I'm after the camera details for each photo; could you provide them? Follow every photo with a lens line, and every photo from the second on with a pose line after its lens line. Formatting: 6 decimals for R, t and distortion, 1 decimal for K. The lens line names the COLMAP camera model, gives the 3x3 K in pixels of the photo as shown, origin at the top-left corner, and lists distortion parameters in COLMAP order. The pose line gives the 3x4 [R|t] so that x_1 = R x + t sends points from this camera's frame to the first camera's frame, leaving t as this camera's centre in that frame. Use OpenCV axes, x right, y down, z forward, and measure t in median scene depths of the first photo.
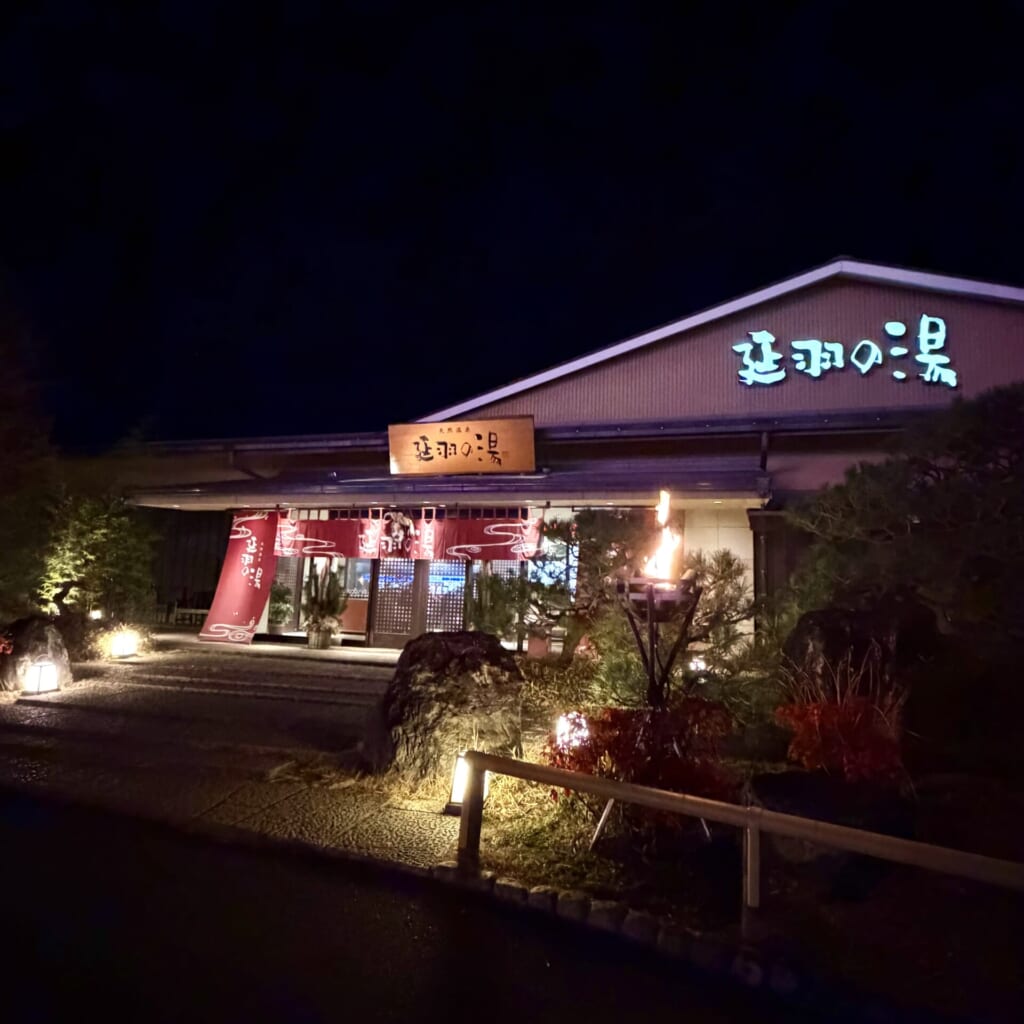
lens RADIAL K [[594.6, 0, 513.2], [0, 594.6, 511.6], [0, 0, 1]] dist [0.002641, 0.000050]
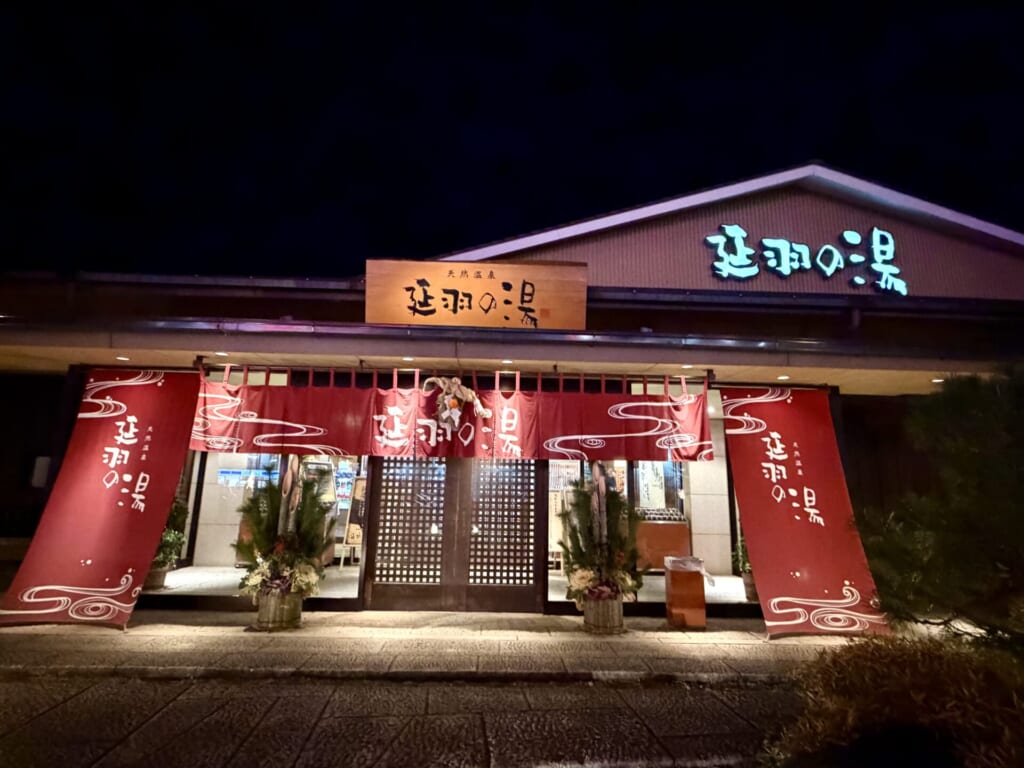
lens RADIAL K [[508.9, 0, 511.7], [0, 508.9, 385.6], [0, 0, 1]] dist [-0.002661, 0.000573]
pose [[0.945865, 0.047044, 0.321133, -0.247260], [-0.030062, 0.997885, -0.057637, 0.030035], [-0.323165, 0.044862, 0.945279, 0.423643]]
